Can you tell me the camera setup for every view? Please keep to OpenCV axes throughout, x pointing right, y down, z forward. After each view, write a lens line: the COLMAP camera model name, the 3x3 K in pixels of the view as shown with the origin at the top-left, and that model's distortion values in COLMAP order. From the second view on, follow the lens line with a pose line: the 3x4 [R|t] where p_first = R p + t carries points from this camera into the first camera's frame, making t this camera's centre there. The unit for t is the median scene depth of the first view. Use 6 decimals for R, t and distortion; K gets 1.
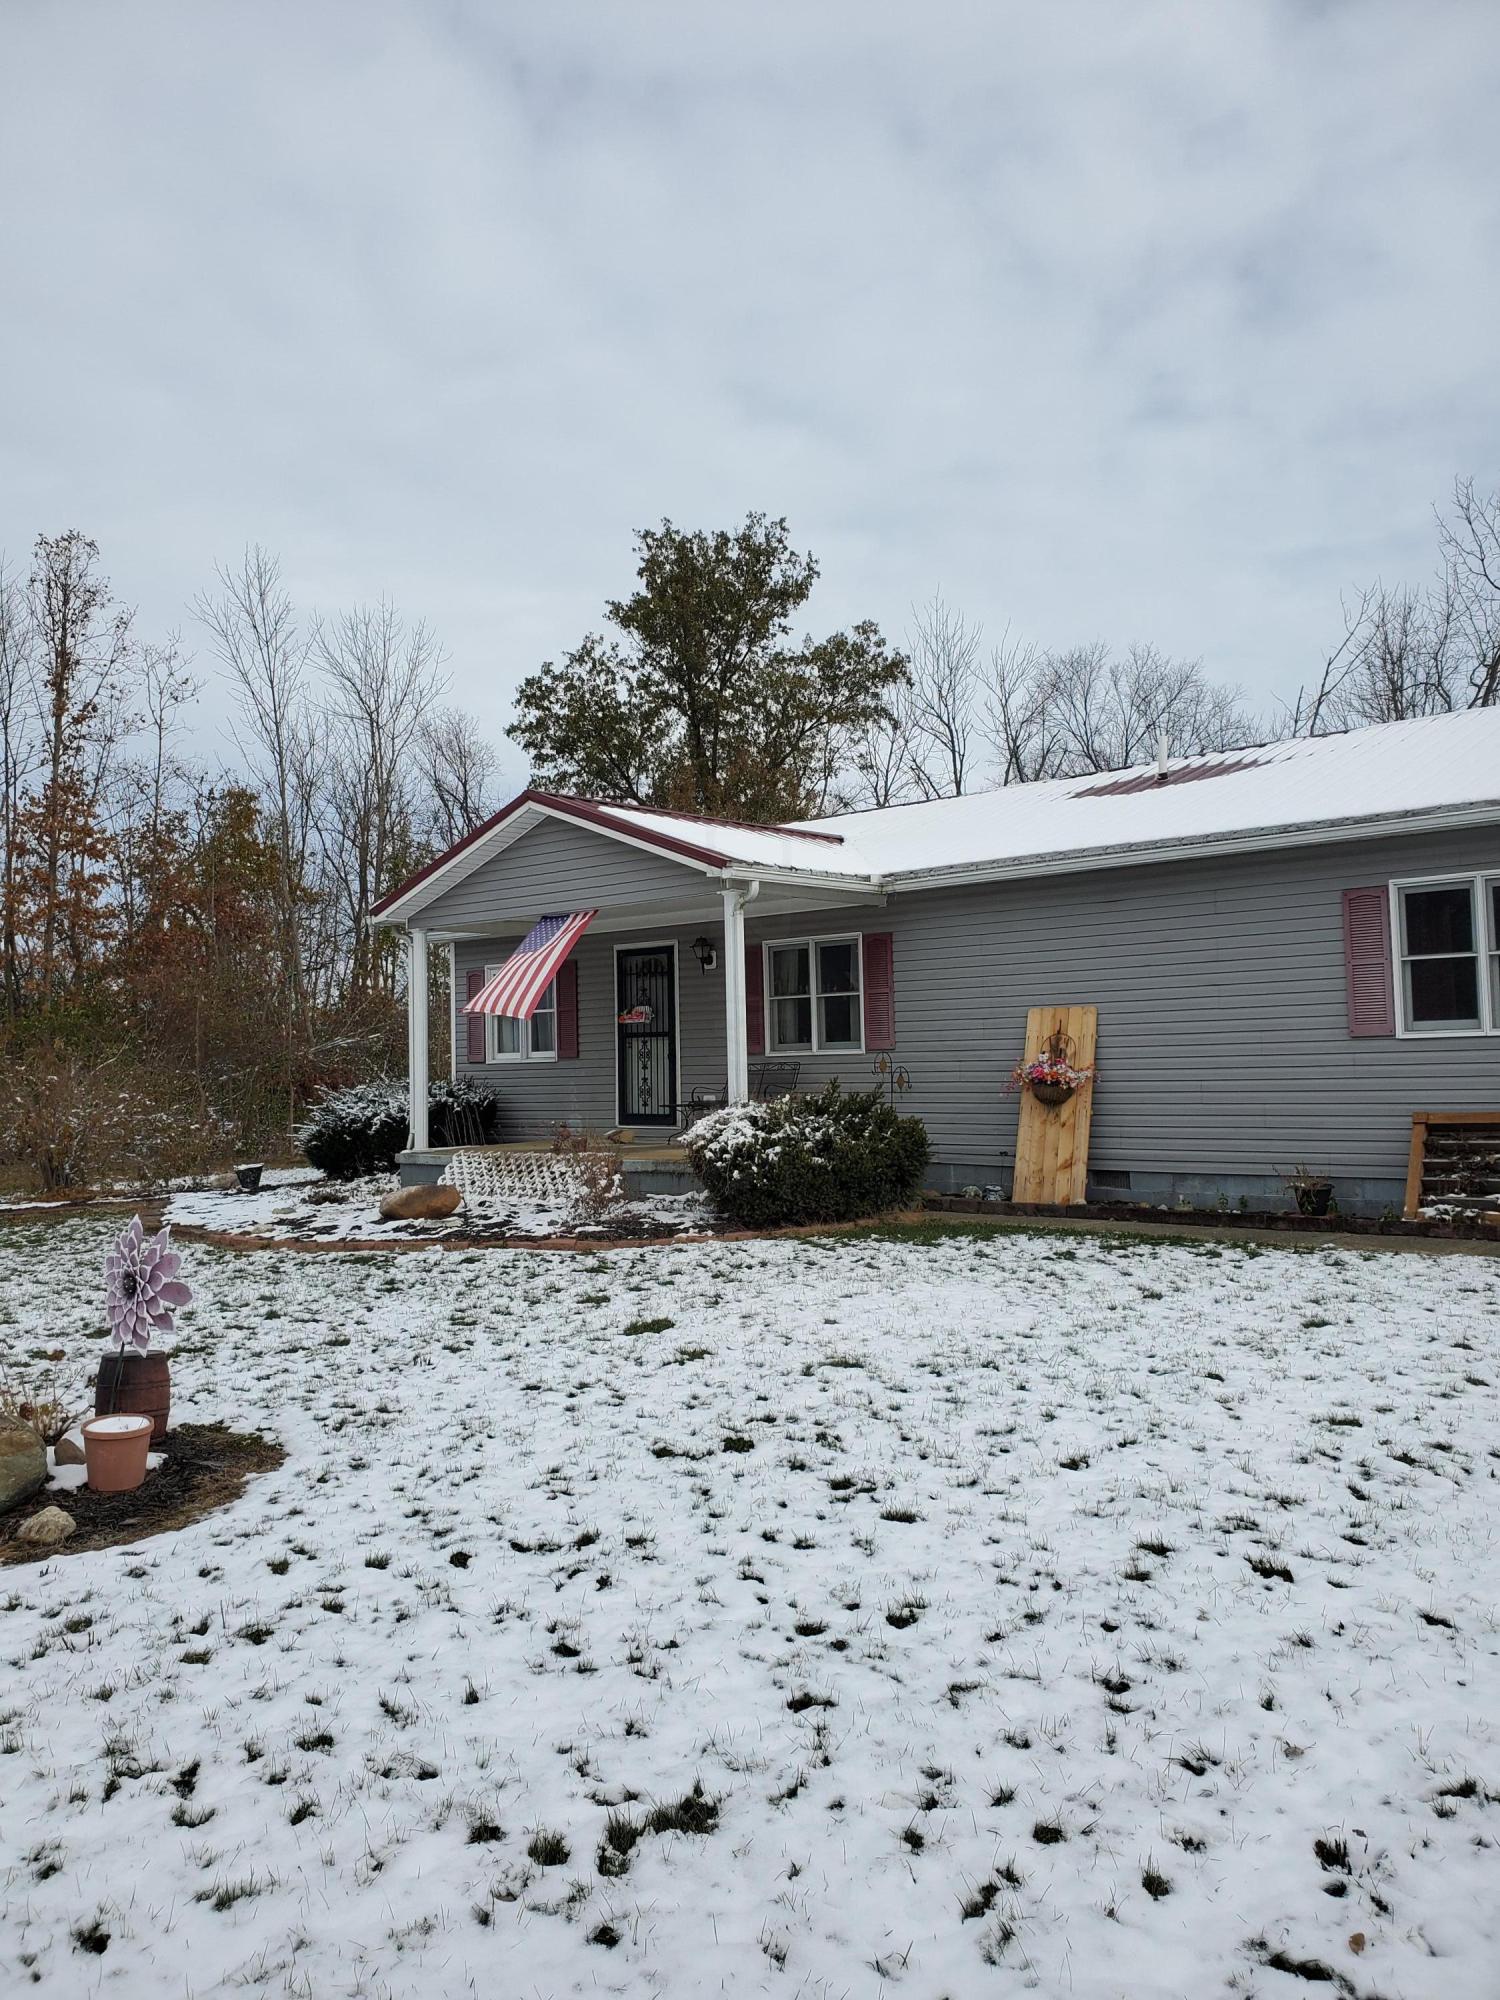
lens RADIAL K [[1535.3, 0, 755.9], [0, 1535.3, 960.4], [0, 0, 1]] dist [0.054046, -0.001444]
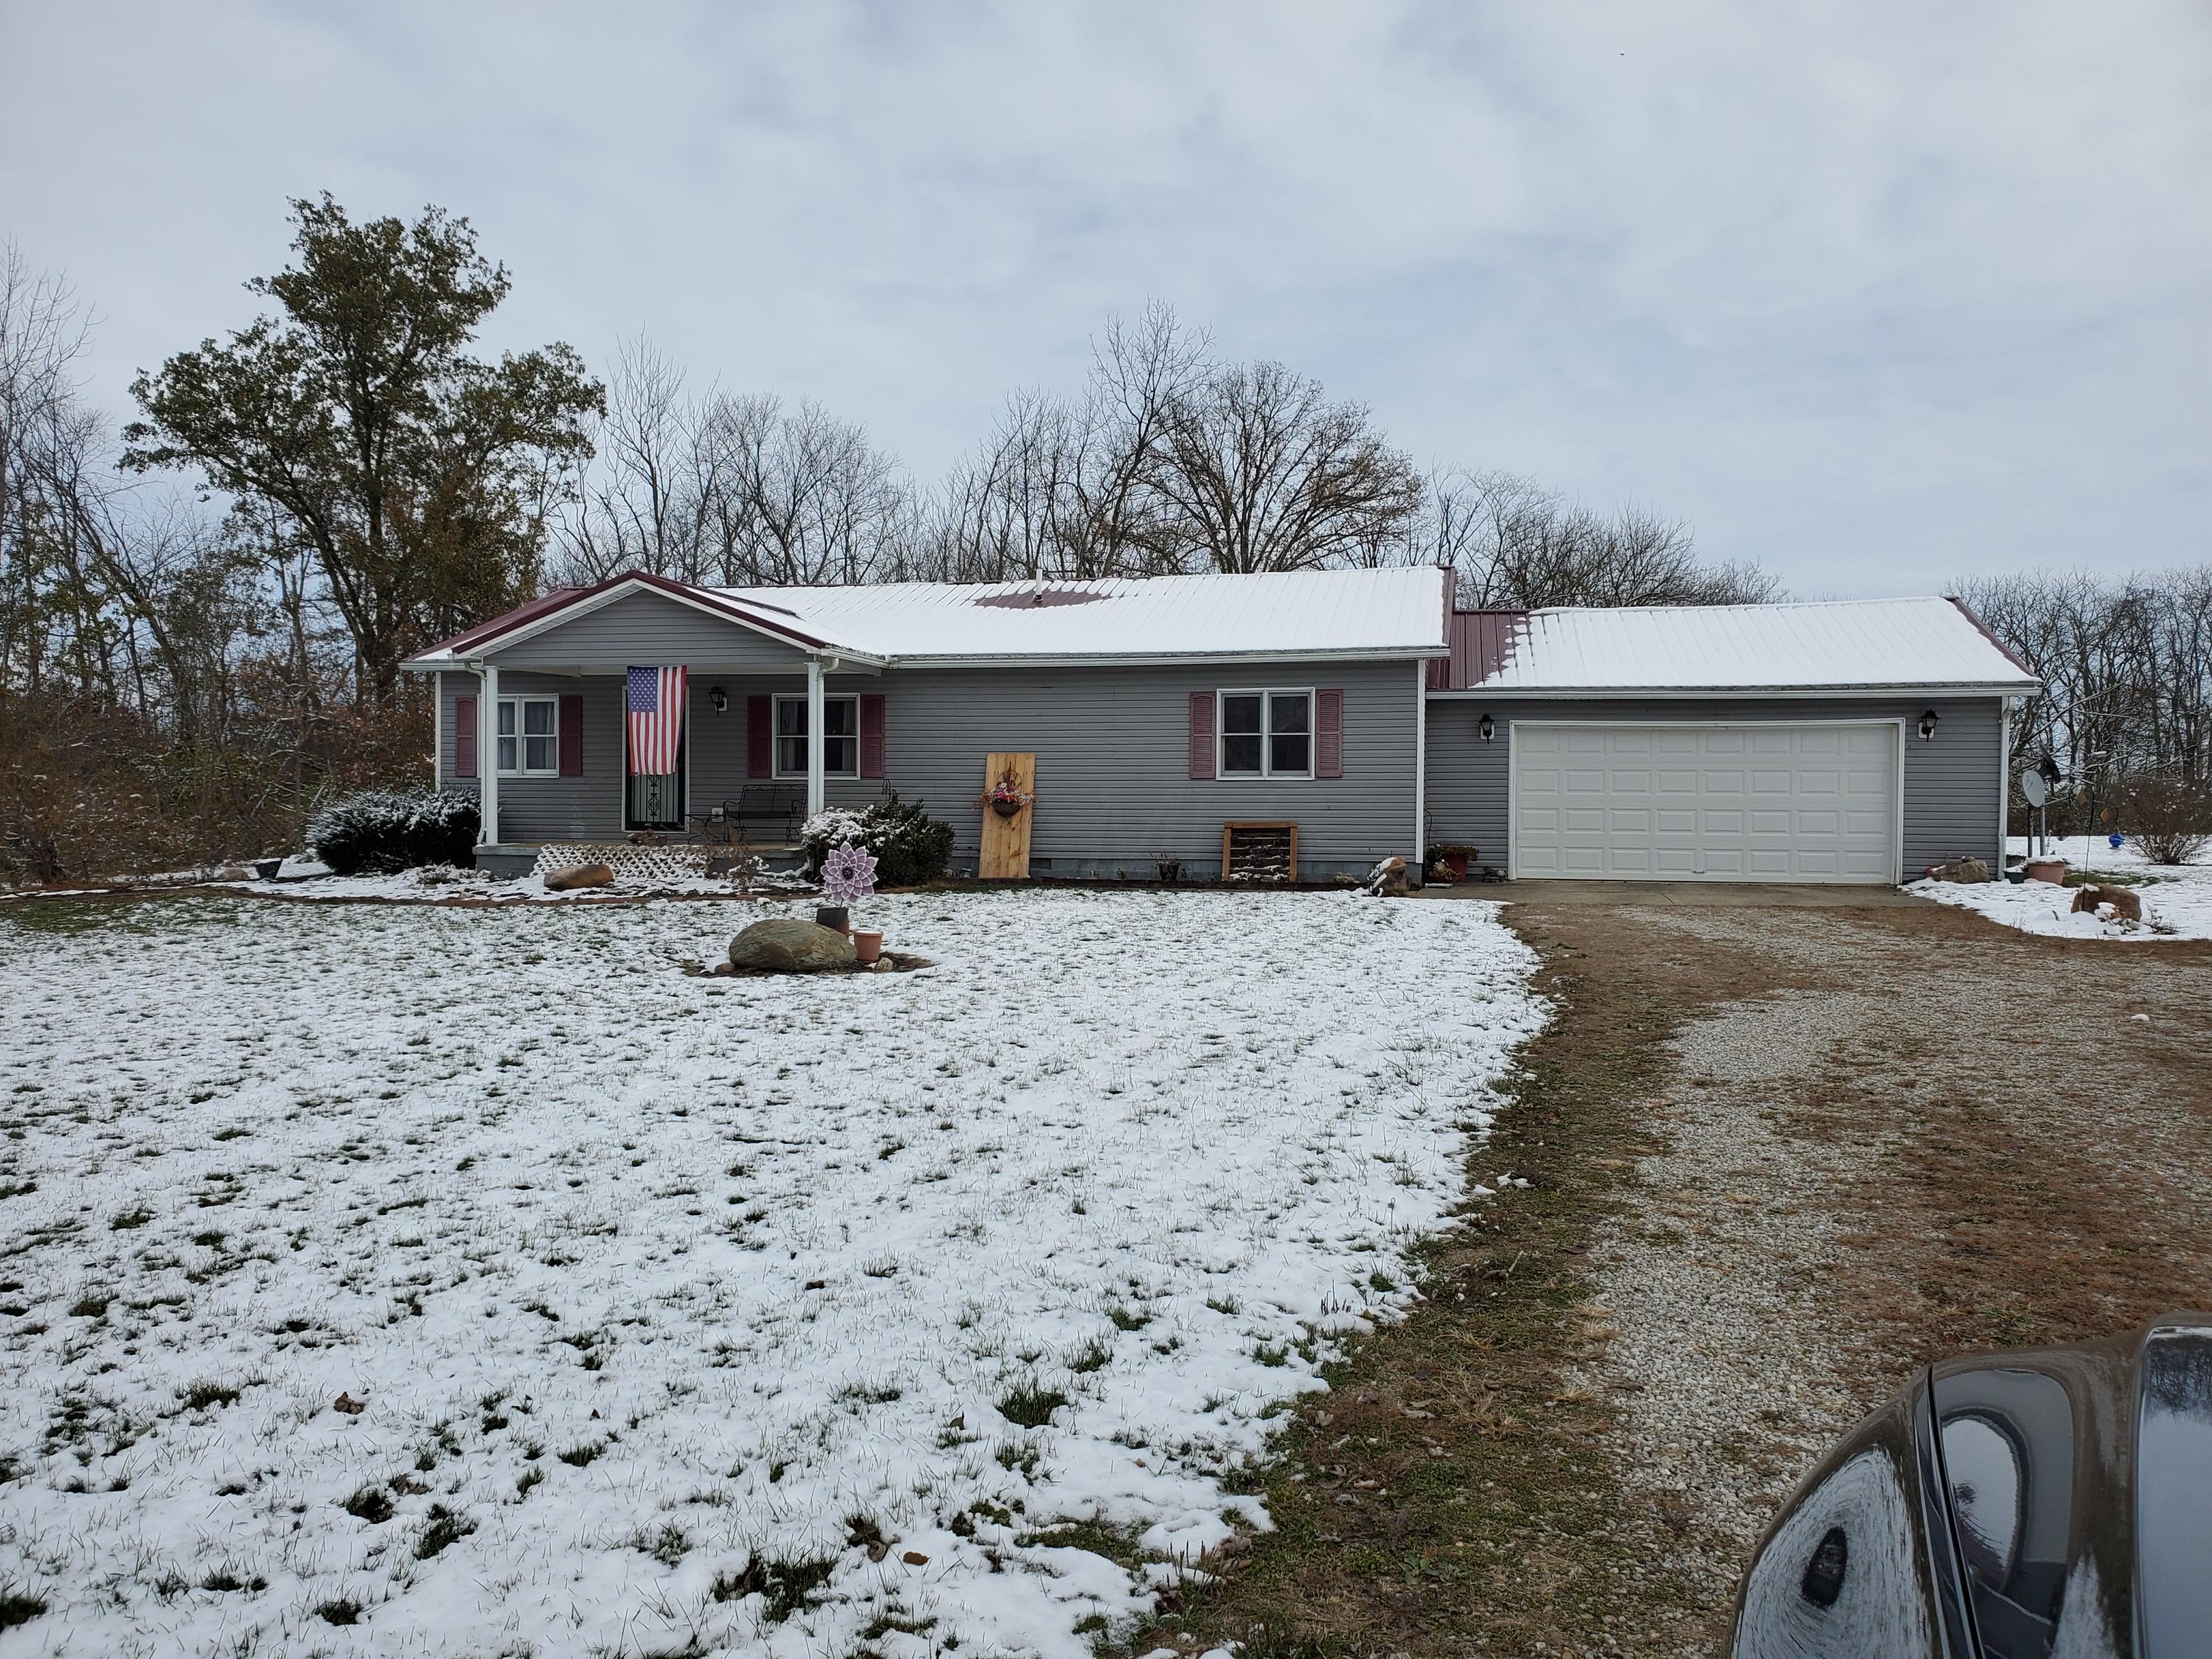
lens RADIAL K [[1689.0, 0, 1106.0], [0, 1689.0, 829.5], [0, 0, 1]] dist [-0.016329, 0.001687]
pose [[0.871140, 0.017619, 0.490718, -0.405876], [-0.059114, 0.995851, 0.069186, -0.011852], [-0.487463, -0.089279, 0.868567, -0.385282]]
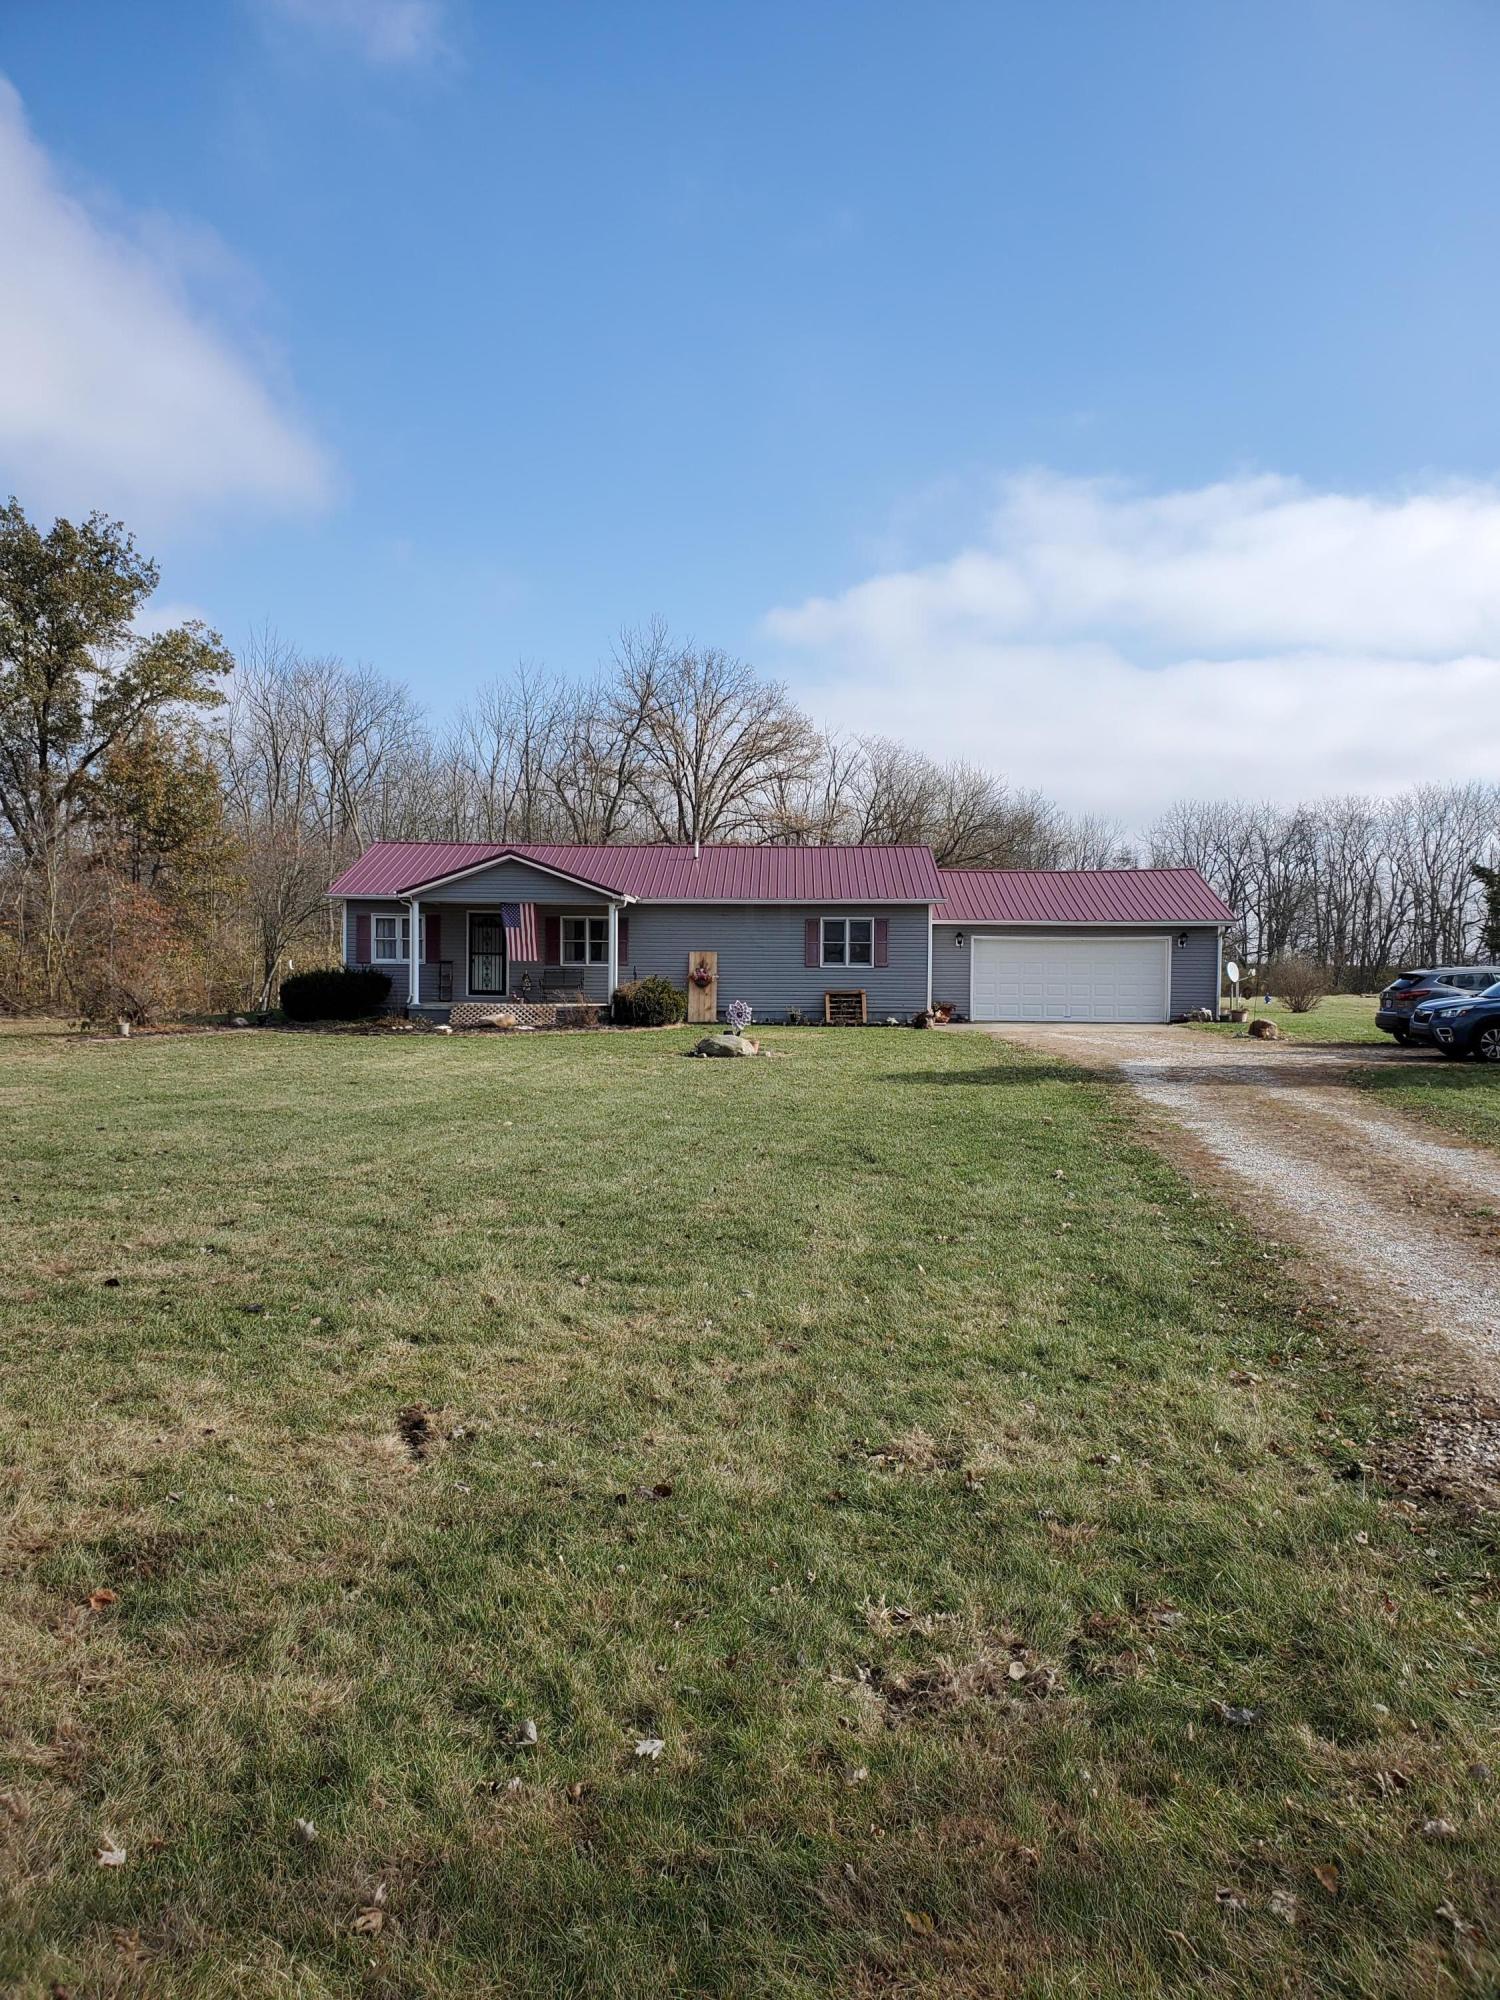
lens RADIAL K [[1527.2, 0, 750.0], [0, 1527.2, 1000.0], [0, 0, 1]] dist [-0.016329, 0.001687]
pose [[0.758131, 0.013047, 0.651972, -1.122478], [-0.071048, 0.995501, 0.062696, -0.045009], [-0.648221, -0.093853, 0.755647, -0.828288]]
